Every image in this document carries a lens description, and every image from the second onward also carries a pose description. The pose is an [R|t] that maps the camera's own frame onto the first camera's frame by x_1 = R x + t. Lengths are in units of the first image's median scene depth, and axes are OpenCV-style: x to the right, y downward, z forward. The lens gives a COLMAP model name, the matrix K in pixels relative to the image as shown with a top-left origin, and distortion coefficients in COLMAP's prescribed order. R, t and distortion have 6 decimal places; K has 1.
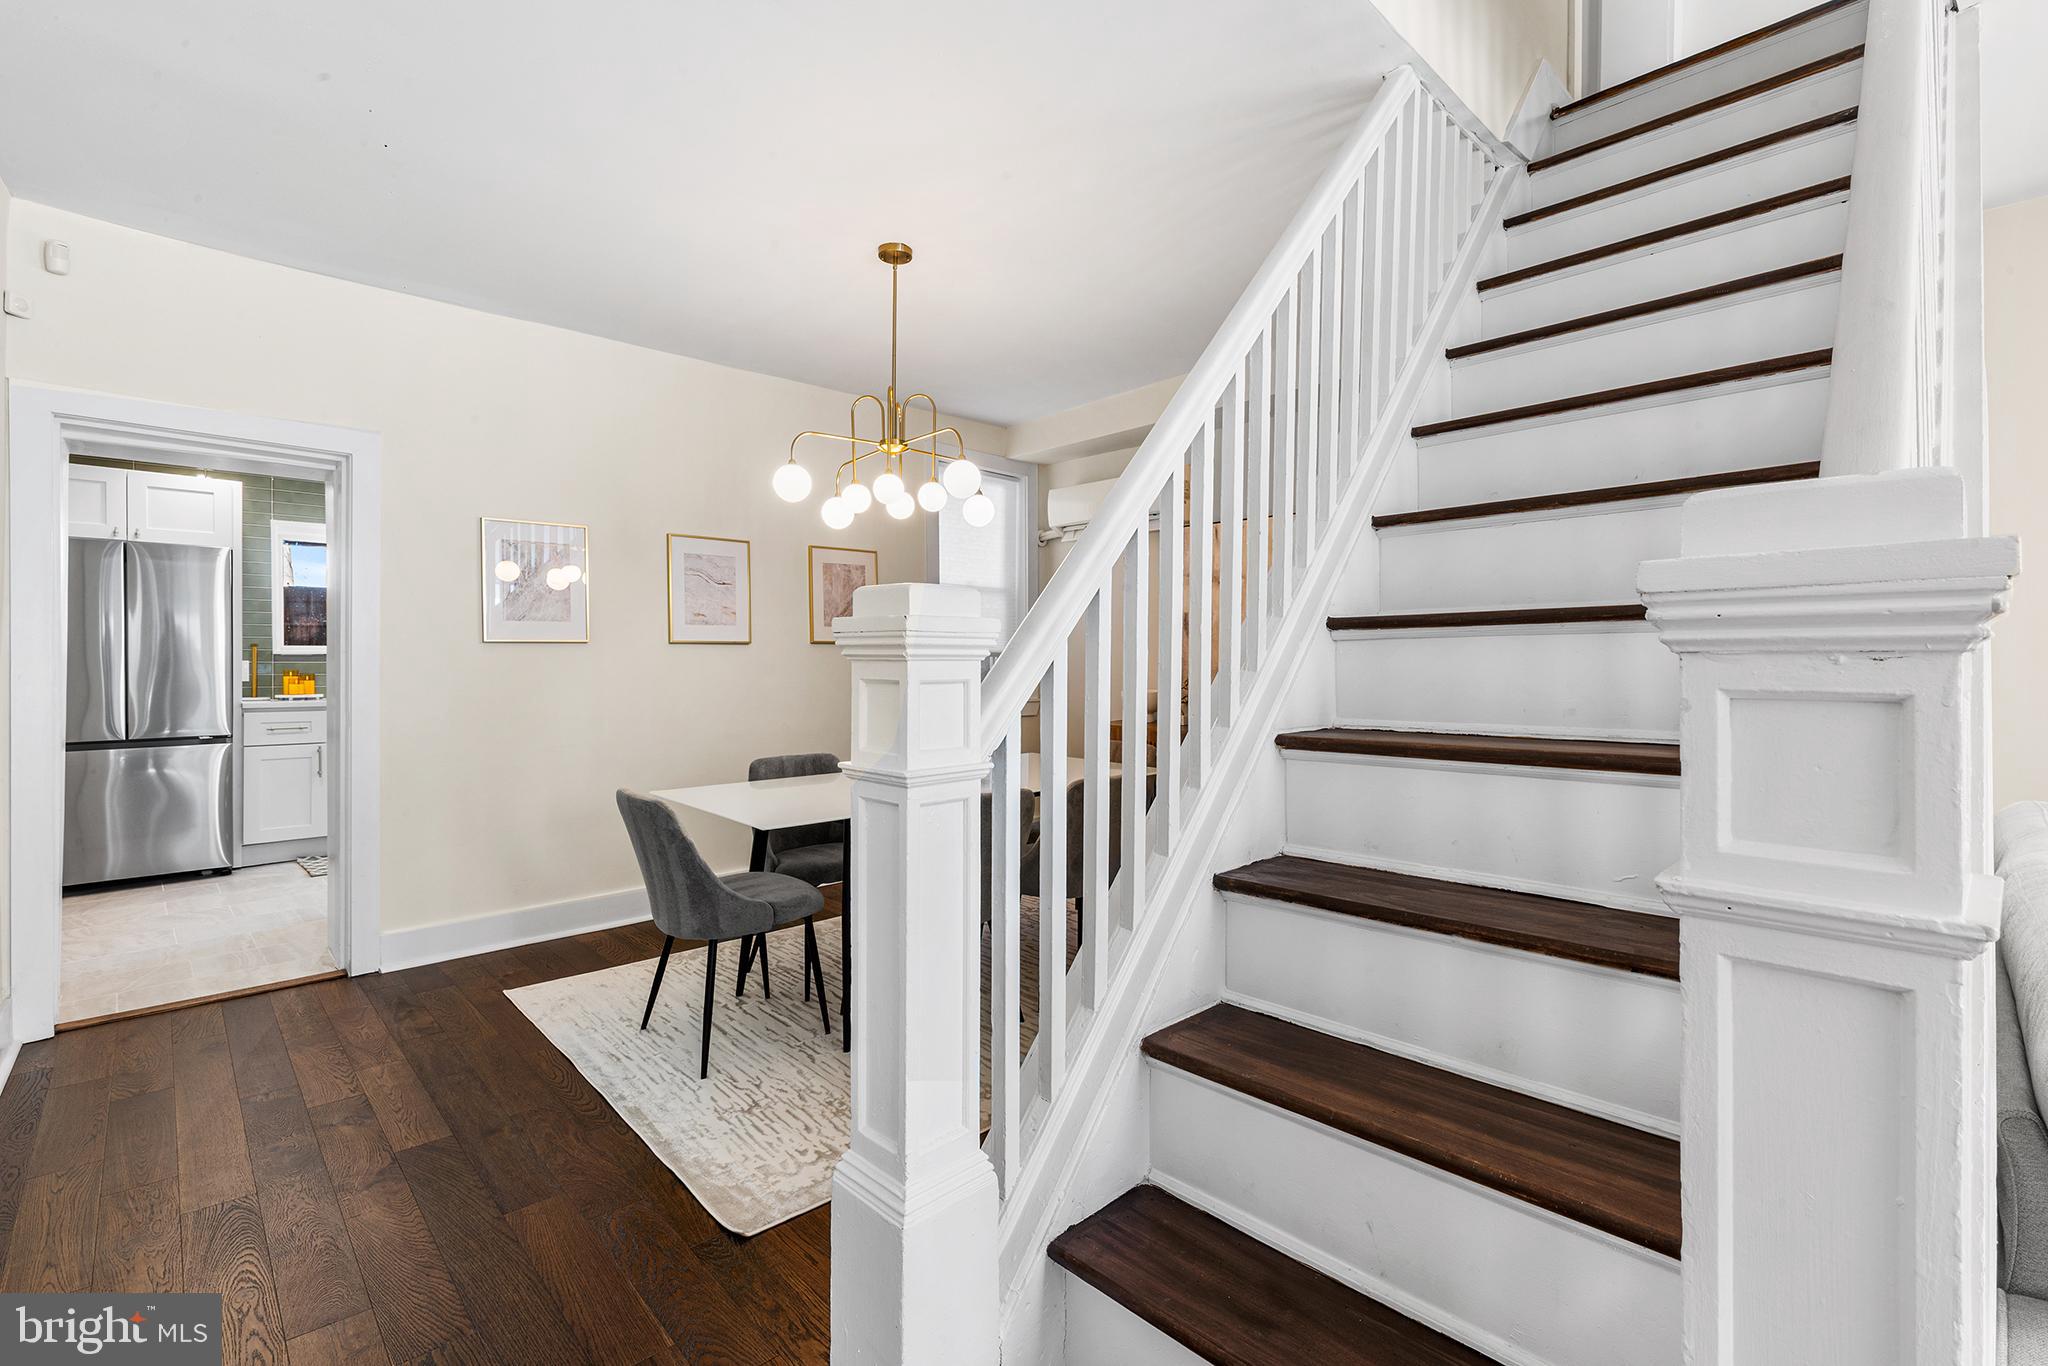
lens RADIAL K [[940.8, 0, 1037.8], [0, 940.8, 671.7], [0, 0, 1]] dist [0.000447, -0.000585]
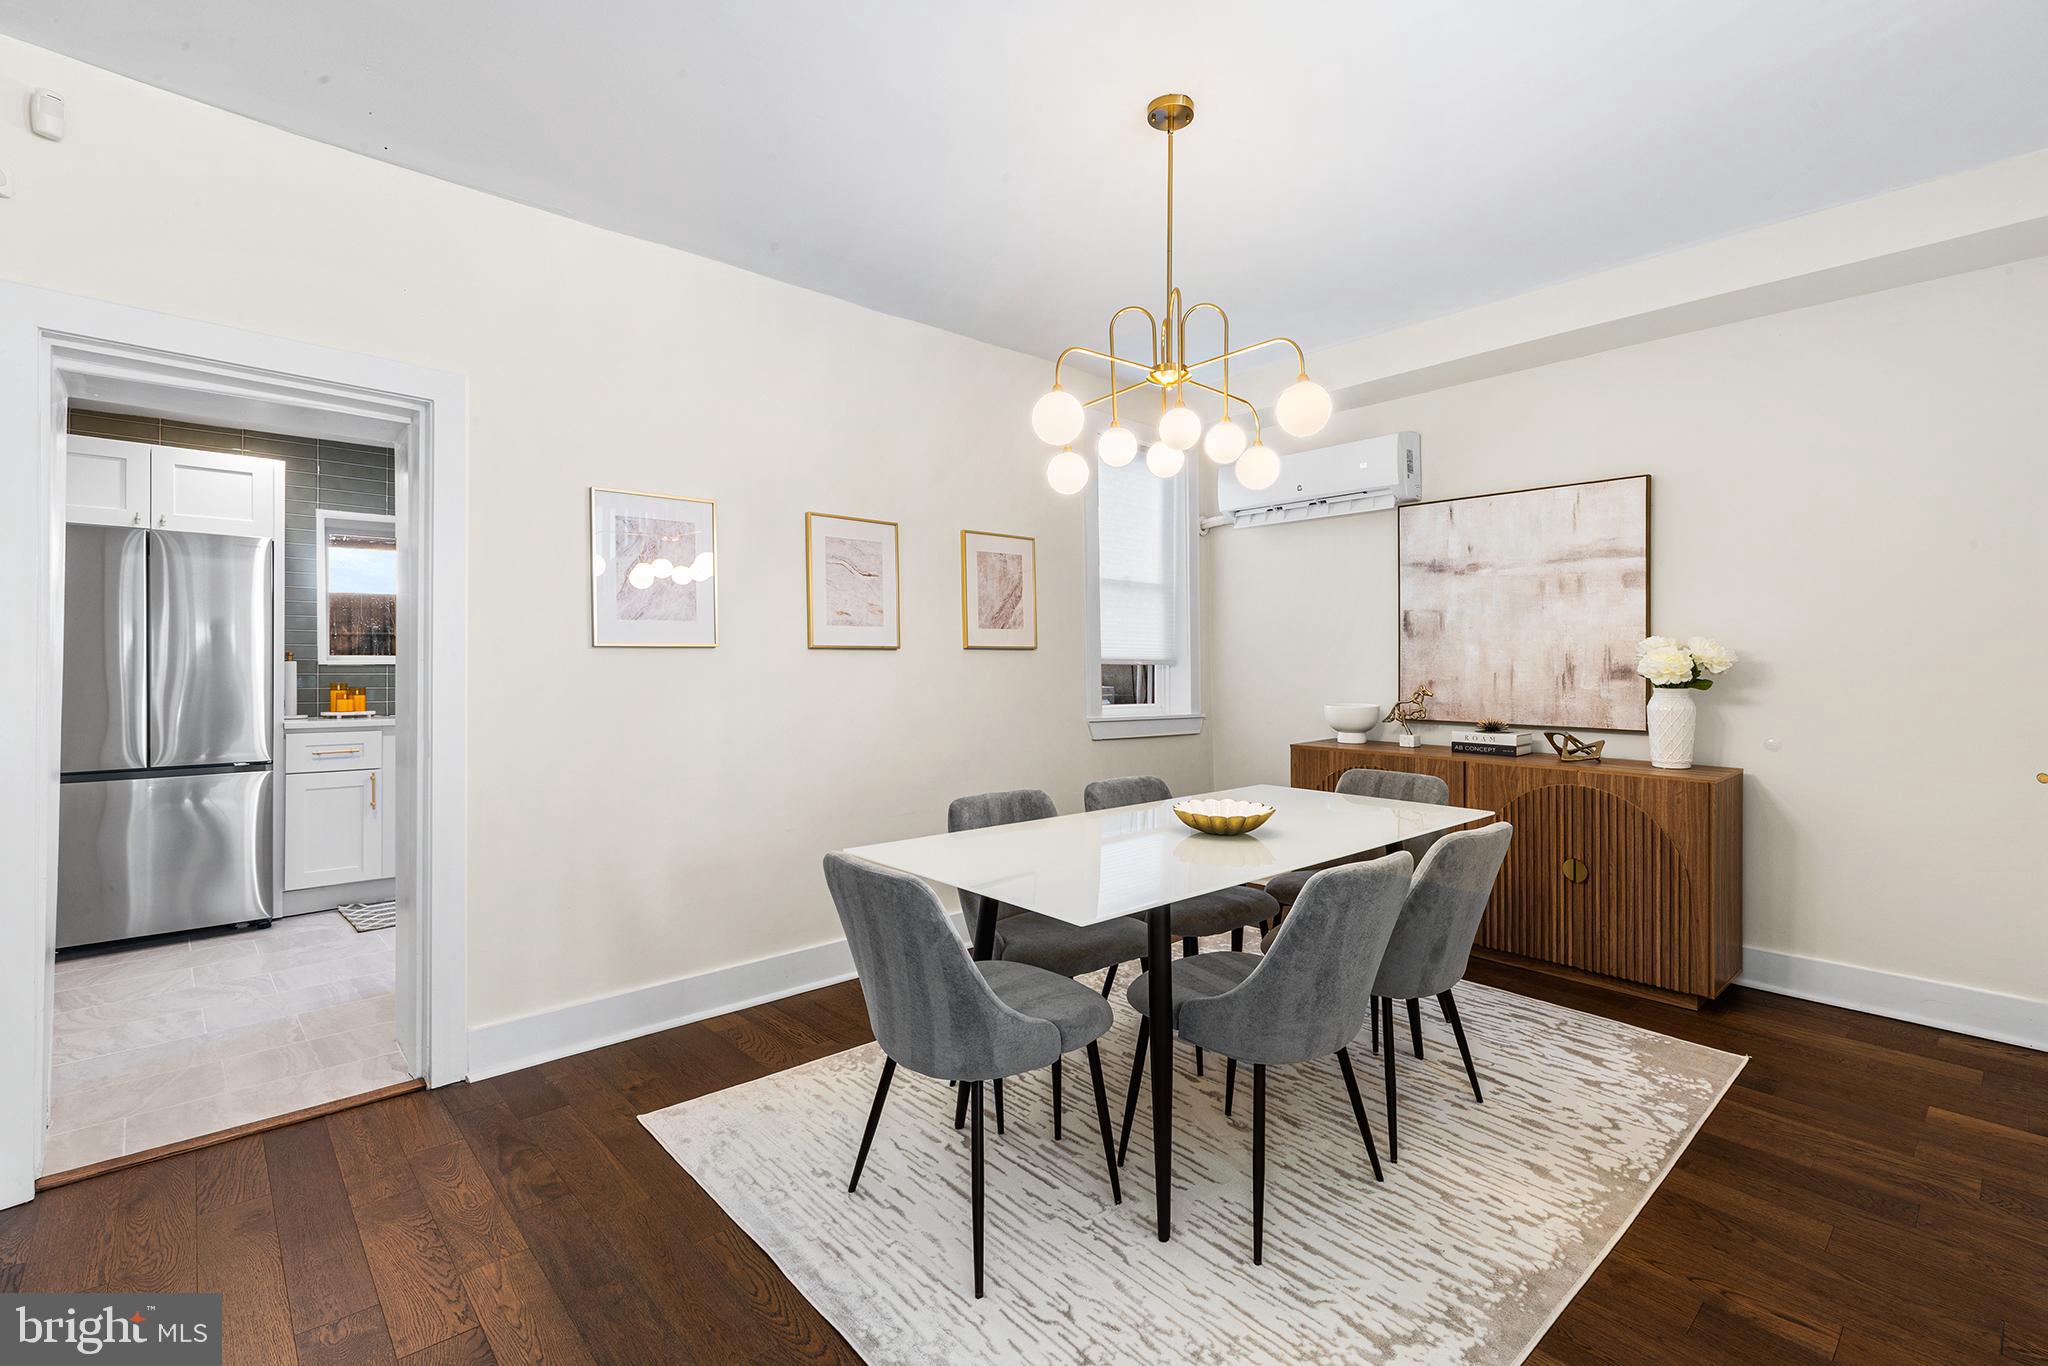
lens RADIAL K [[940.8, 0, 1031.9], [0, 940.8, 673.5], [0, 0, 1]] dist [0.000447, -0.000585]
pose [[0.999716, -0.003783, -0.023536, -0.217244], [0.003553, 0.999945, -0.009827, -0.000517], [0.023572, 0.009741, 0.999675, 0.240643]]
